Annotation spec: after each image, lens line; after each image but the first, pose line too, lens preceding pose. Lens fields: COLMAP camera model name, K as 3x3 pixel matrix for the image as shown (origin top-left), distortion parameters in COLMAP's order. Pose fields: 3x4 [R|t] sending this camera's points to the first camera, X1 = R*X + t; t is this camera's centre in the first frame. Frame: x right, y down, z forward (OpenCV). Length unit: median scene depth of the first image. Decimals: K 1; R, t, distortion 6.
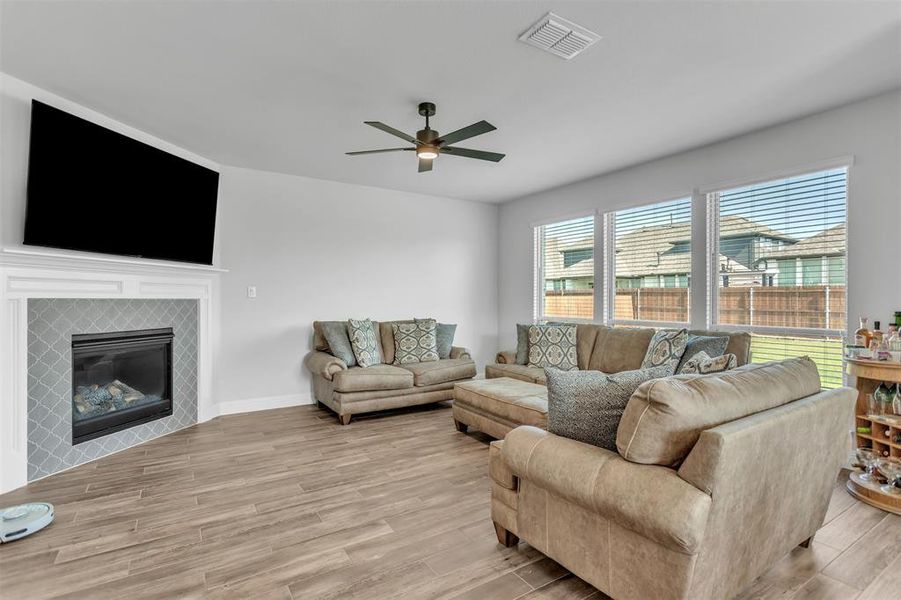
lens RADIAL K [[435.0, 0, 449.5], [0, 435.0, 300.2], [0, 0, 1]] dist [0.003786, 0.001531]
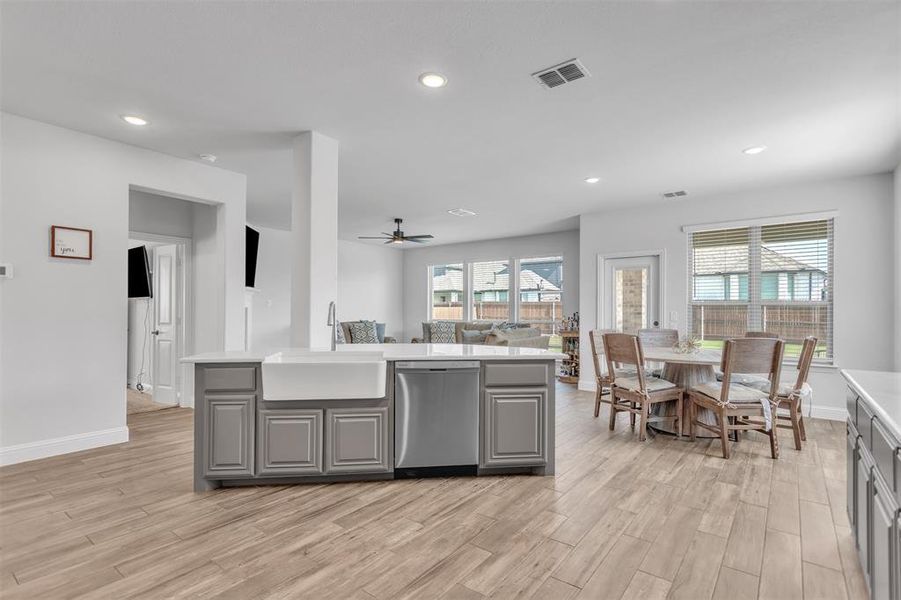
lens RADIAL K [[435.0, 0, 449.6], [0, 435.0, 304.4], [0, 0, 1]] dist [0.003786, 0.001531]
pose [[0.941568, 0.006777, 0.336755, -0.394601], [-0.001024, 0.999851, -0.017258, 0.012259], [-0.336821, 0.015905, 0.941434, -0.827229]]
